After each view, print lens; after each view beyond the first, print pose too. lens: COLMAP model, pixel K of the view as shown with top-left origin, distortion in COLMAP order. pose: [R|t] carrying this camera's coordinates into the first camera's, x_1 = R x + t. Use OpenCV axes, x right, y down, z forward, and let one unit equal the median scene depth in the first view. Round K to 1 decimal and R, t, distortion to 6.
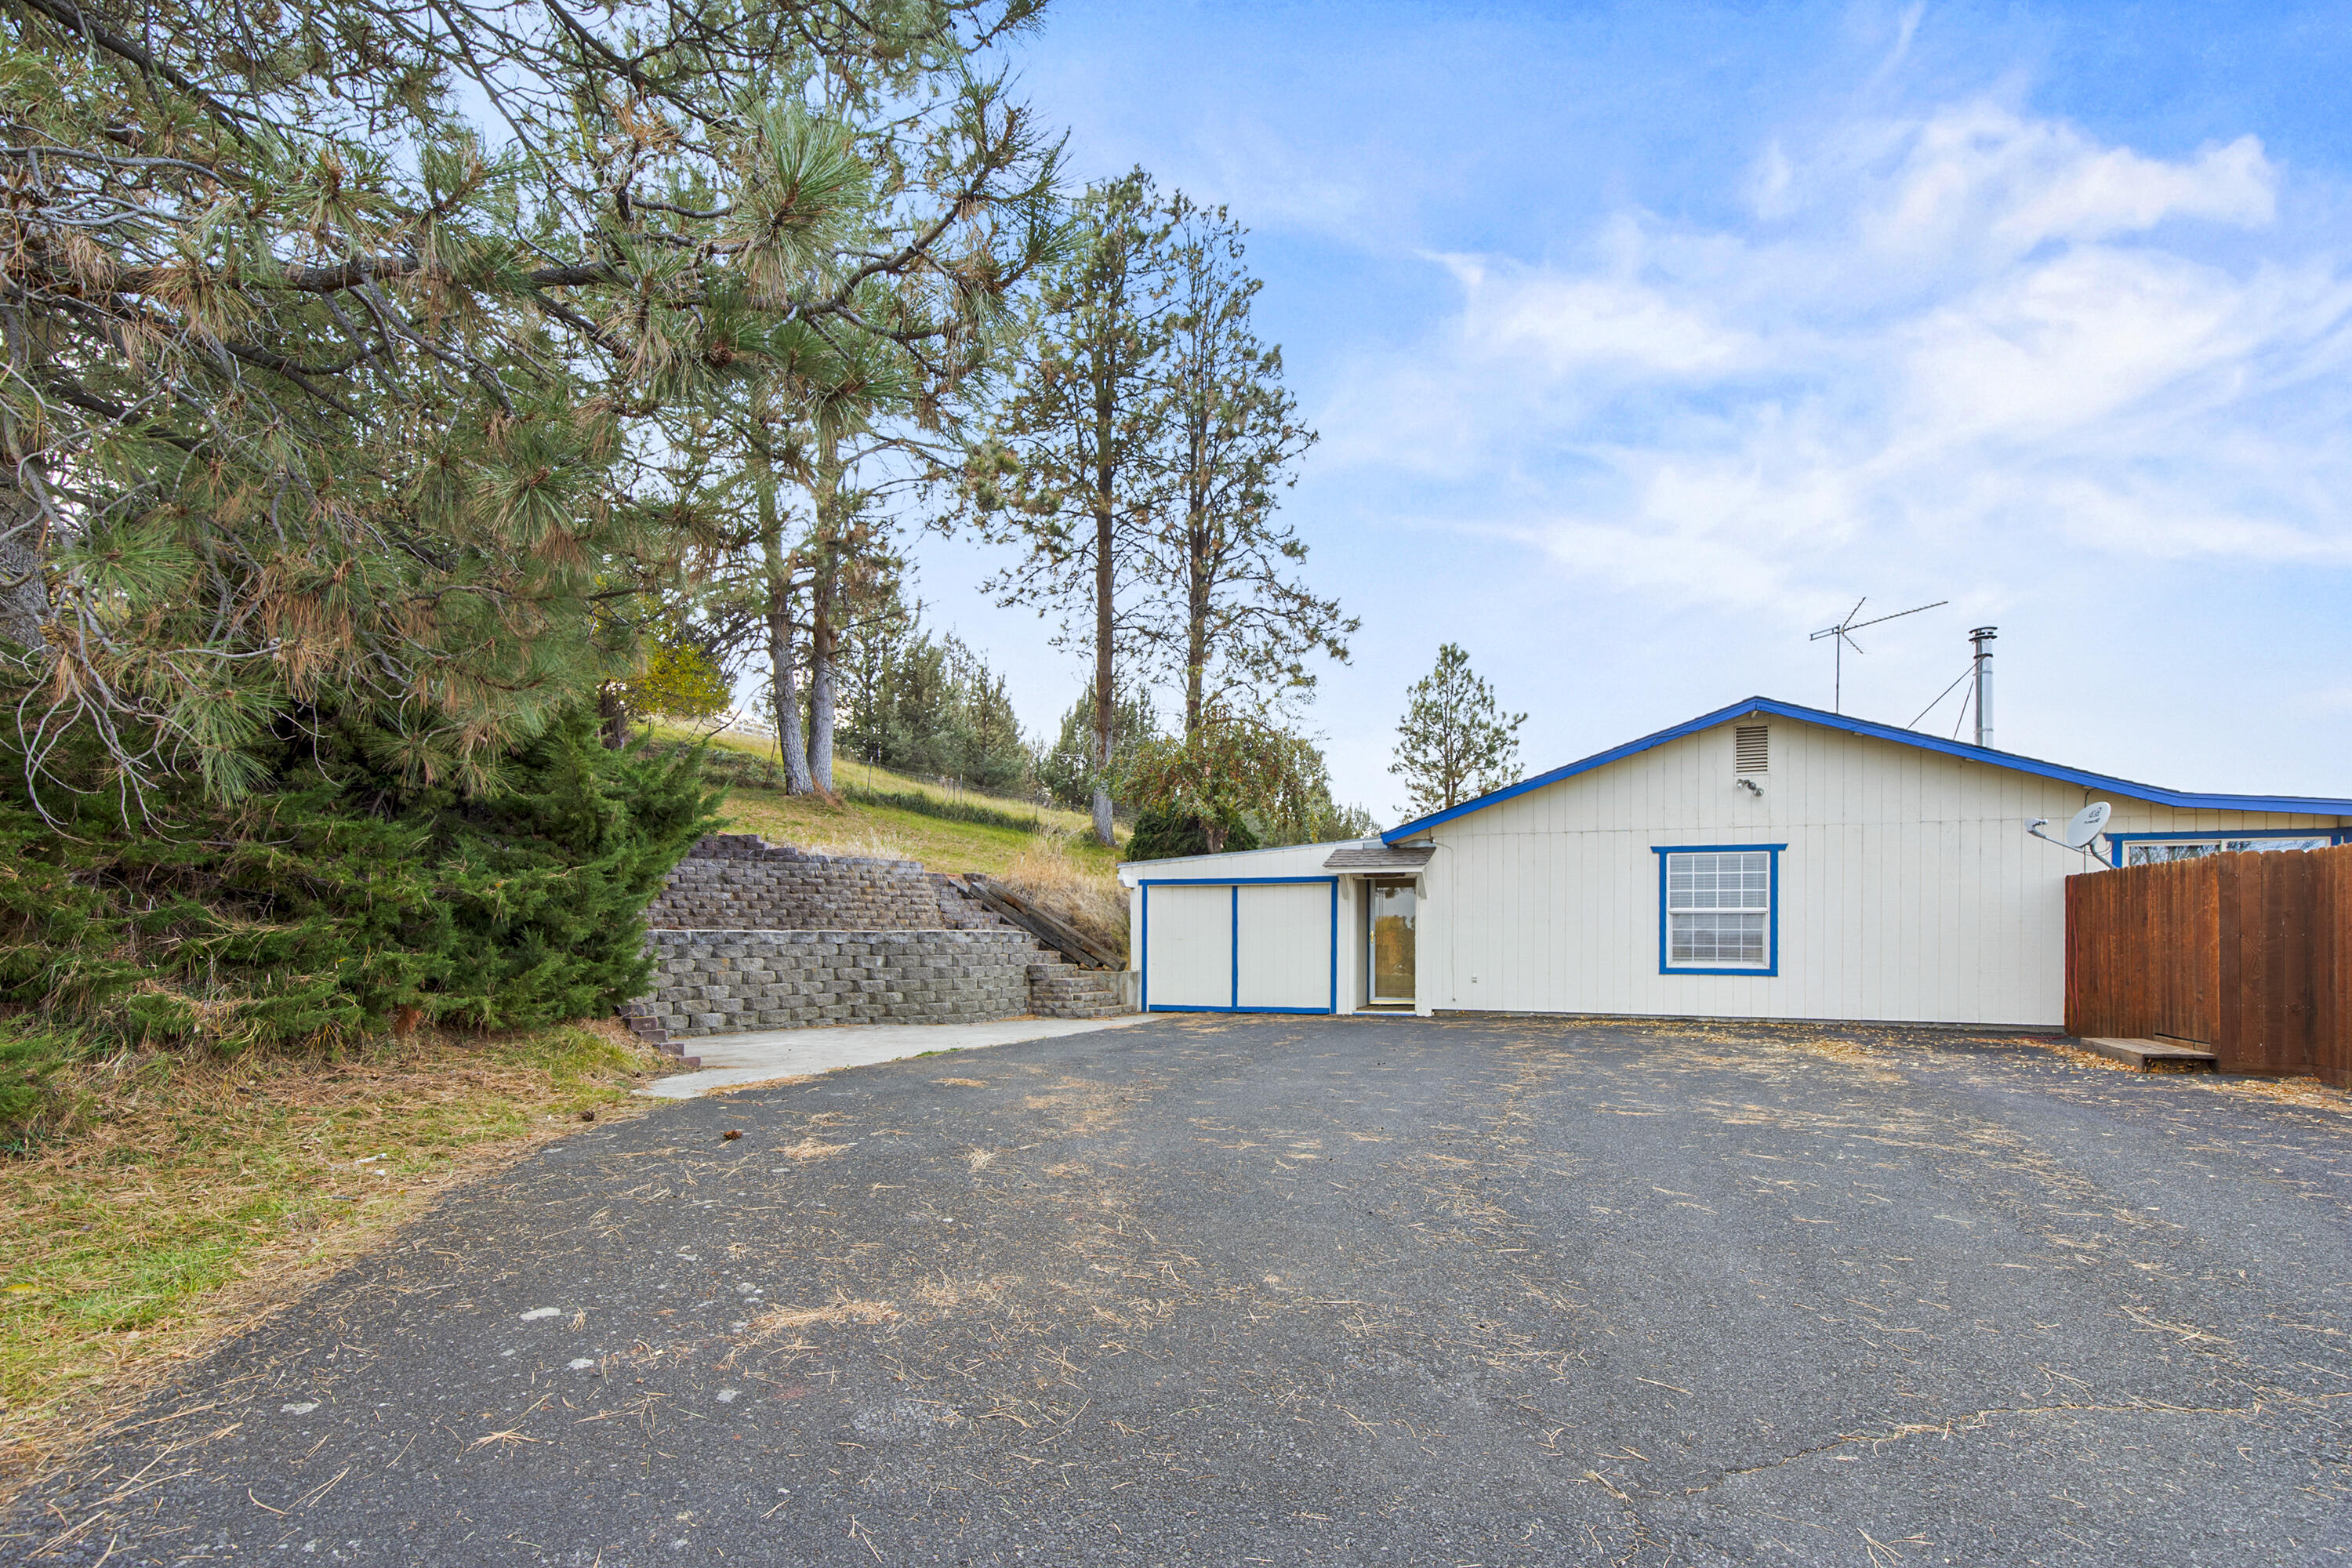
lens RADIAL K [[1098.8, 0, 1176.0], [0, 1098.8, 784.0], [0, 0, 1]] dist [0.000322, -0.000010]
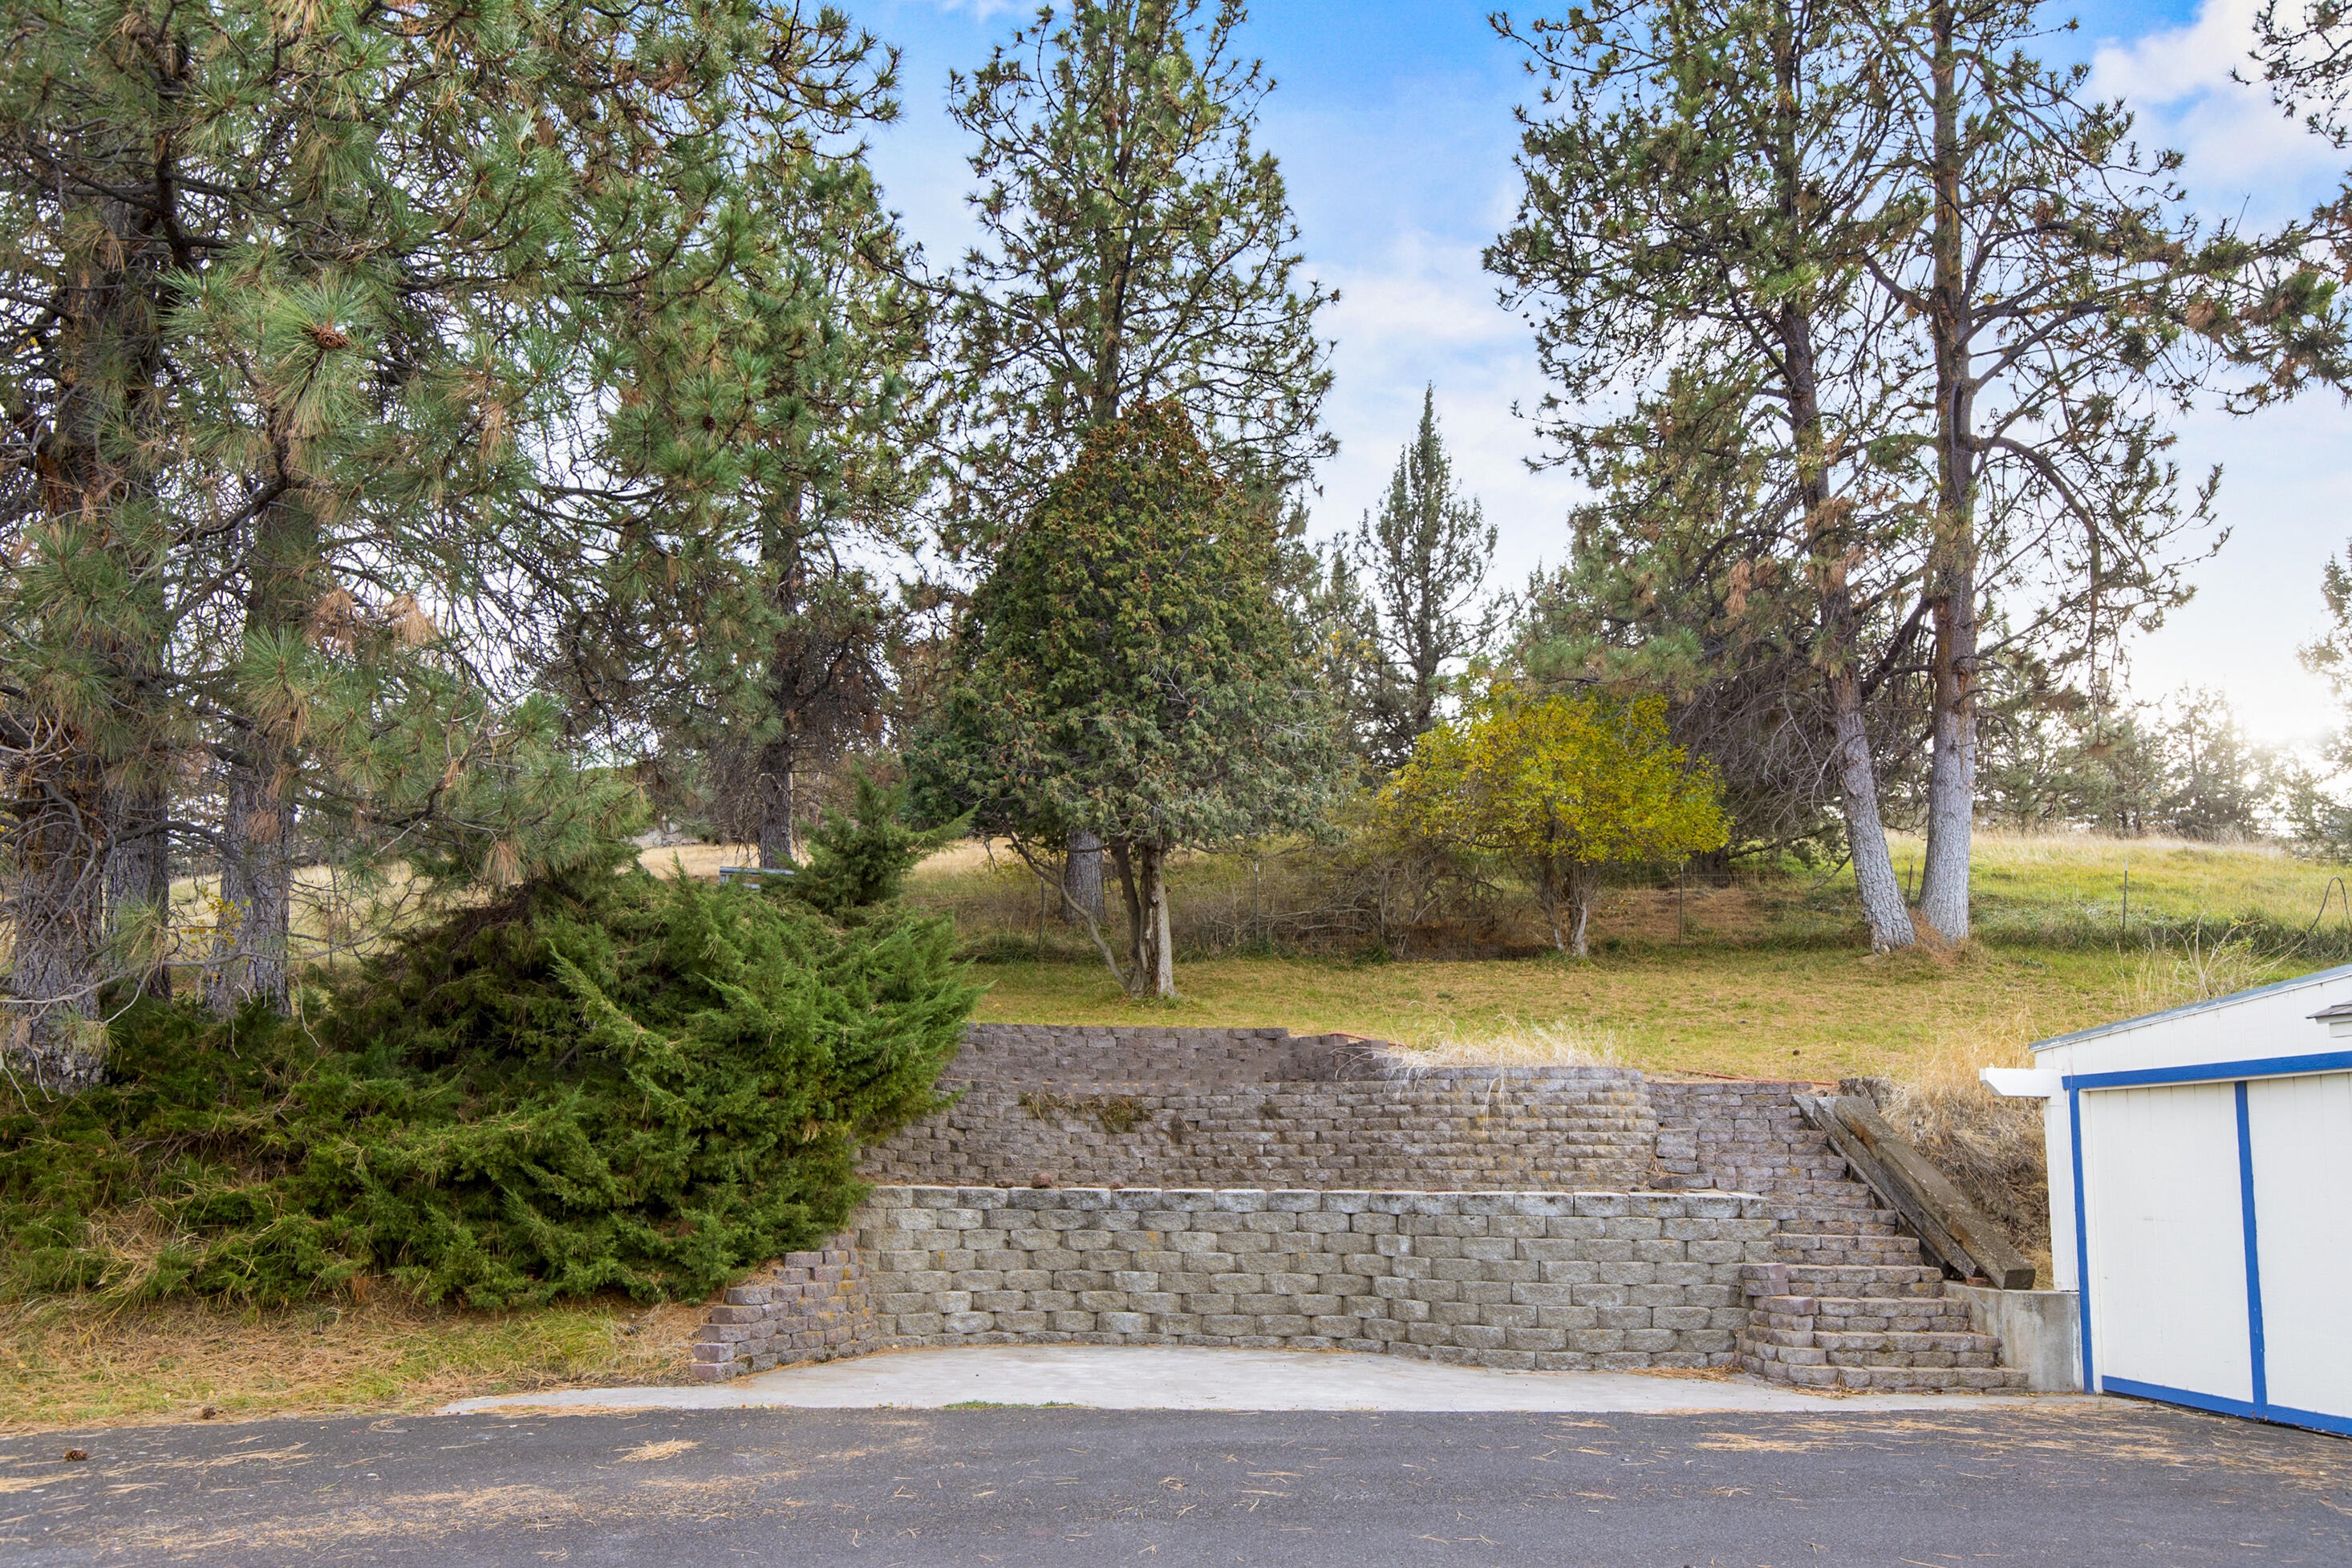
lens RADIAL K [[1605.1, 0, 1176.0], [0, 1605.1, 784.0], [0, 0, 1]] dist [0.000927, -0.002165]
pose [[0.469607, -0.206168, -0.858466, 0.458860], [0.113945, 0.978373, -0.172633, 0.052956], [0.875492, -0.016749, 0.482943, 0.472457]]
